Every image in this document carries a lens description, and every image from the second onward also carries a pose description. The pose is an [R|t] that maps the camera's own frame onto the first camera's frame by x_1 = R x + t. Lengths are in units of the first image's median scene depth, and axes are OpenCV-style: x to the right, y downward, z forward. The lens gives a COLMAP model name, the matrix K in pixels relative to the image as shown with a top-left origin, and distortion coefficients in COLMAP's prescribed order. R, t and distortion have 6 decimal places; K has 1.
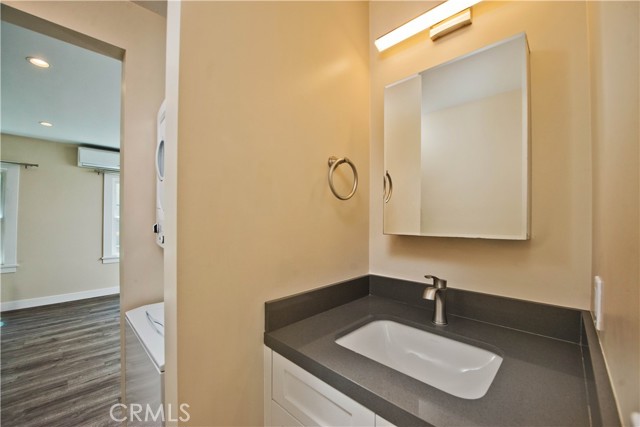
lens RADIAL K [[253.5, 0, 326.1], [0, 253.5, 217.7], [0, 0, 1]] dist [-0.011023, -0.001047]
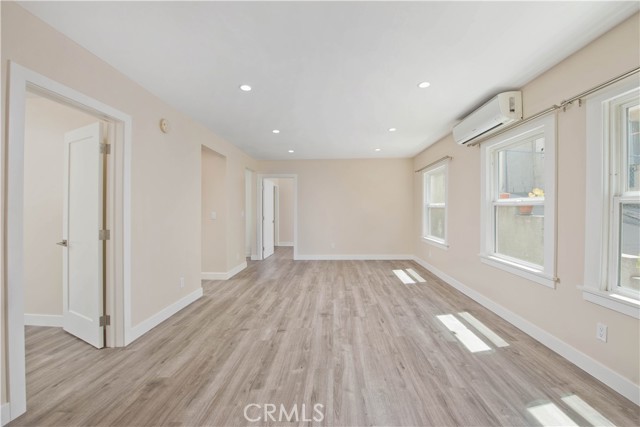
lens RADIAL K [[253.5, 0, 325.5], [0, 253.5, 209.8], [0, 0, 1]] dist [-0.011023, -0.001047]
pose [[-0.730663, 0.002072, -0.682735, -0.013138], [0.008282, 0.999949, -0.005828, 0.031922], [0.682688, -0.009913, -0.730643, 1.624450]]
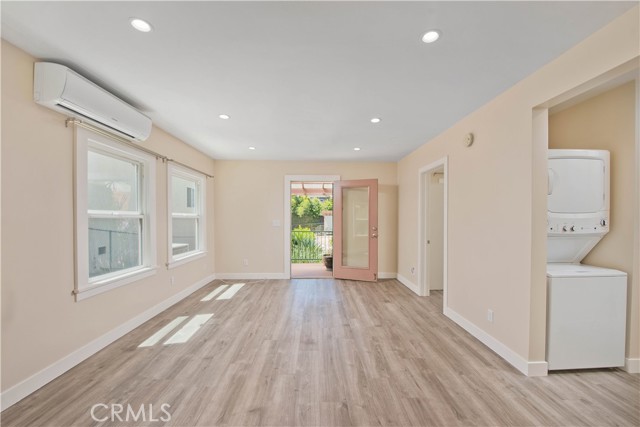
lens RADIAL K [[253.5, 0, 318.7], [0, 253.5, 217.6], [0, 0, 1]] dist [-0.011023, -0.001047]
pose [[0.697430, 0.001791, 0.716650, -1.186840], [-0.009749, 0.999928, 0.006988, 0.003802], [-0.716586, -0.011860, 0.697398, 0.378384]]
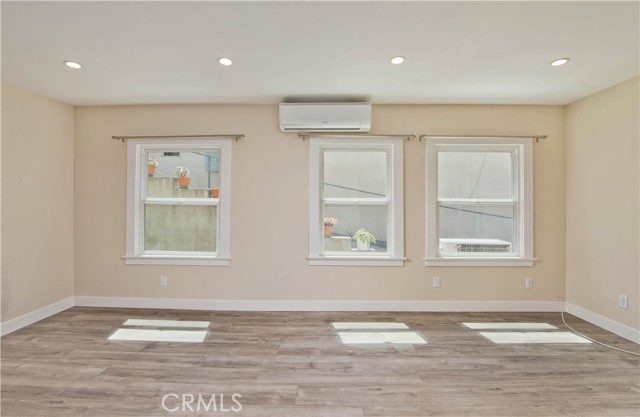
lens RADIAL K [[266.9, 0, 322.6], [0, 266.9, 206.9], [0, 0, 1]] dist [-0.017055, -0.000864]
pose [[0.695348, 0.000791, -0.718672, -0.417970], [0.003637, 0.999983, 0.004620, 0.019083], [0.718664, -0.005826, 0.695333, 0.663404]]
